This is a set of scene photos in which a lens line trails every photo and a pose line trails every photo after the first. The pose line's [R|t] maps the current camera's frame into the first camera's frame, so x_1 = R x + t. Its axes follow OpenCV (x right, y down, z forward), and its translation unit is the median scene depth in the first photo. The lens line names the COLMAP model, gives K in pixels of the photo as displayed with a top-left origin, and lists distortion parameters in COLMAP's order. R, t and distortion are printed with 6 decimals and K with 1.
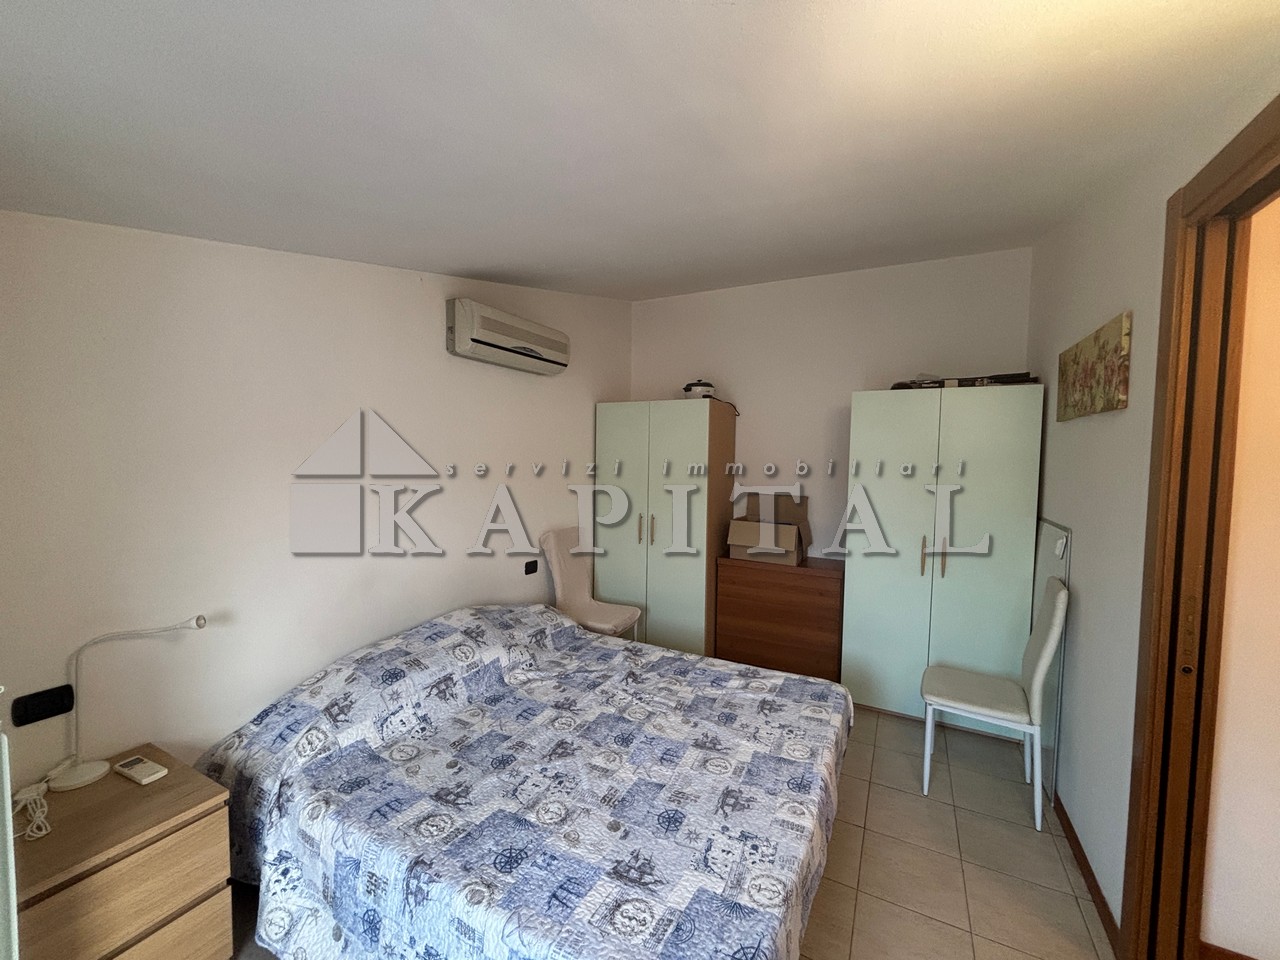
lens RADIAL K [[508.8, 0, 638.6], [0, 508.8, 475.7], [0, 0, 1]] dist [-0.015078, 0.000734]
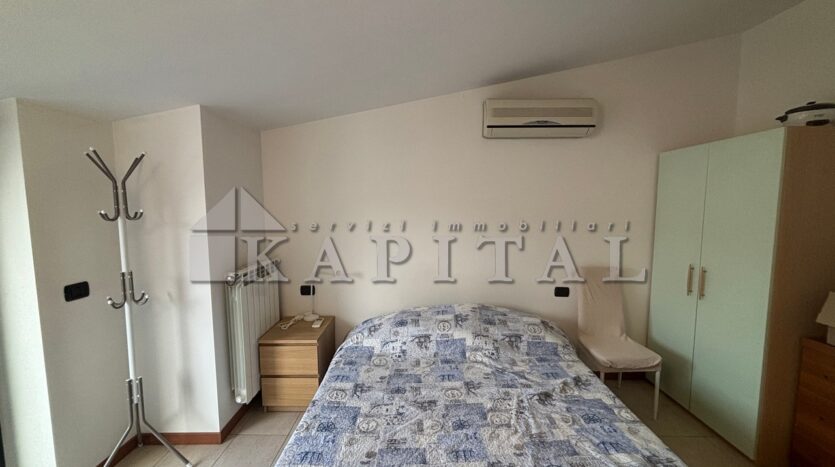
lens RADIAL K [[338.7, 0, 418.8], [0, 338.7, 233.6], [0, 0, 1]] dist [-0.000150, -0.000322]
pose [[0.482426, 0.080803, -0.872202, 0.512668], [-0.041746, 0.996726, 0.069249, -0.014682], [0.874941, 0.003003, 0.484220, 0.397263]]
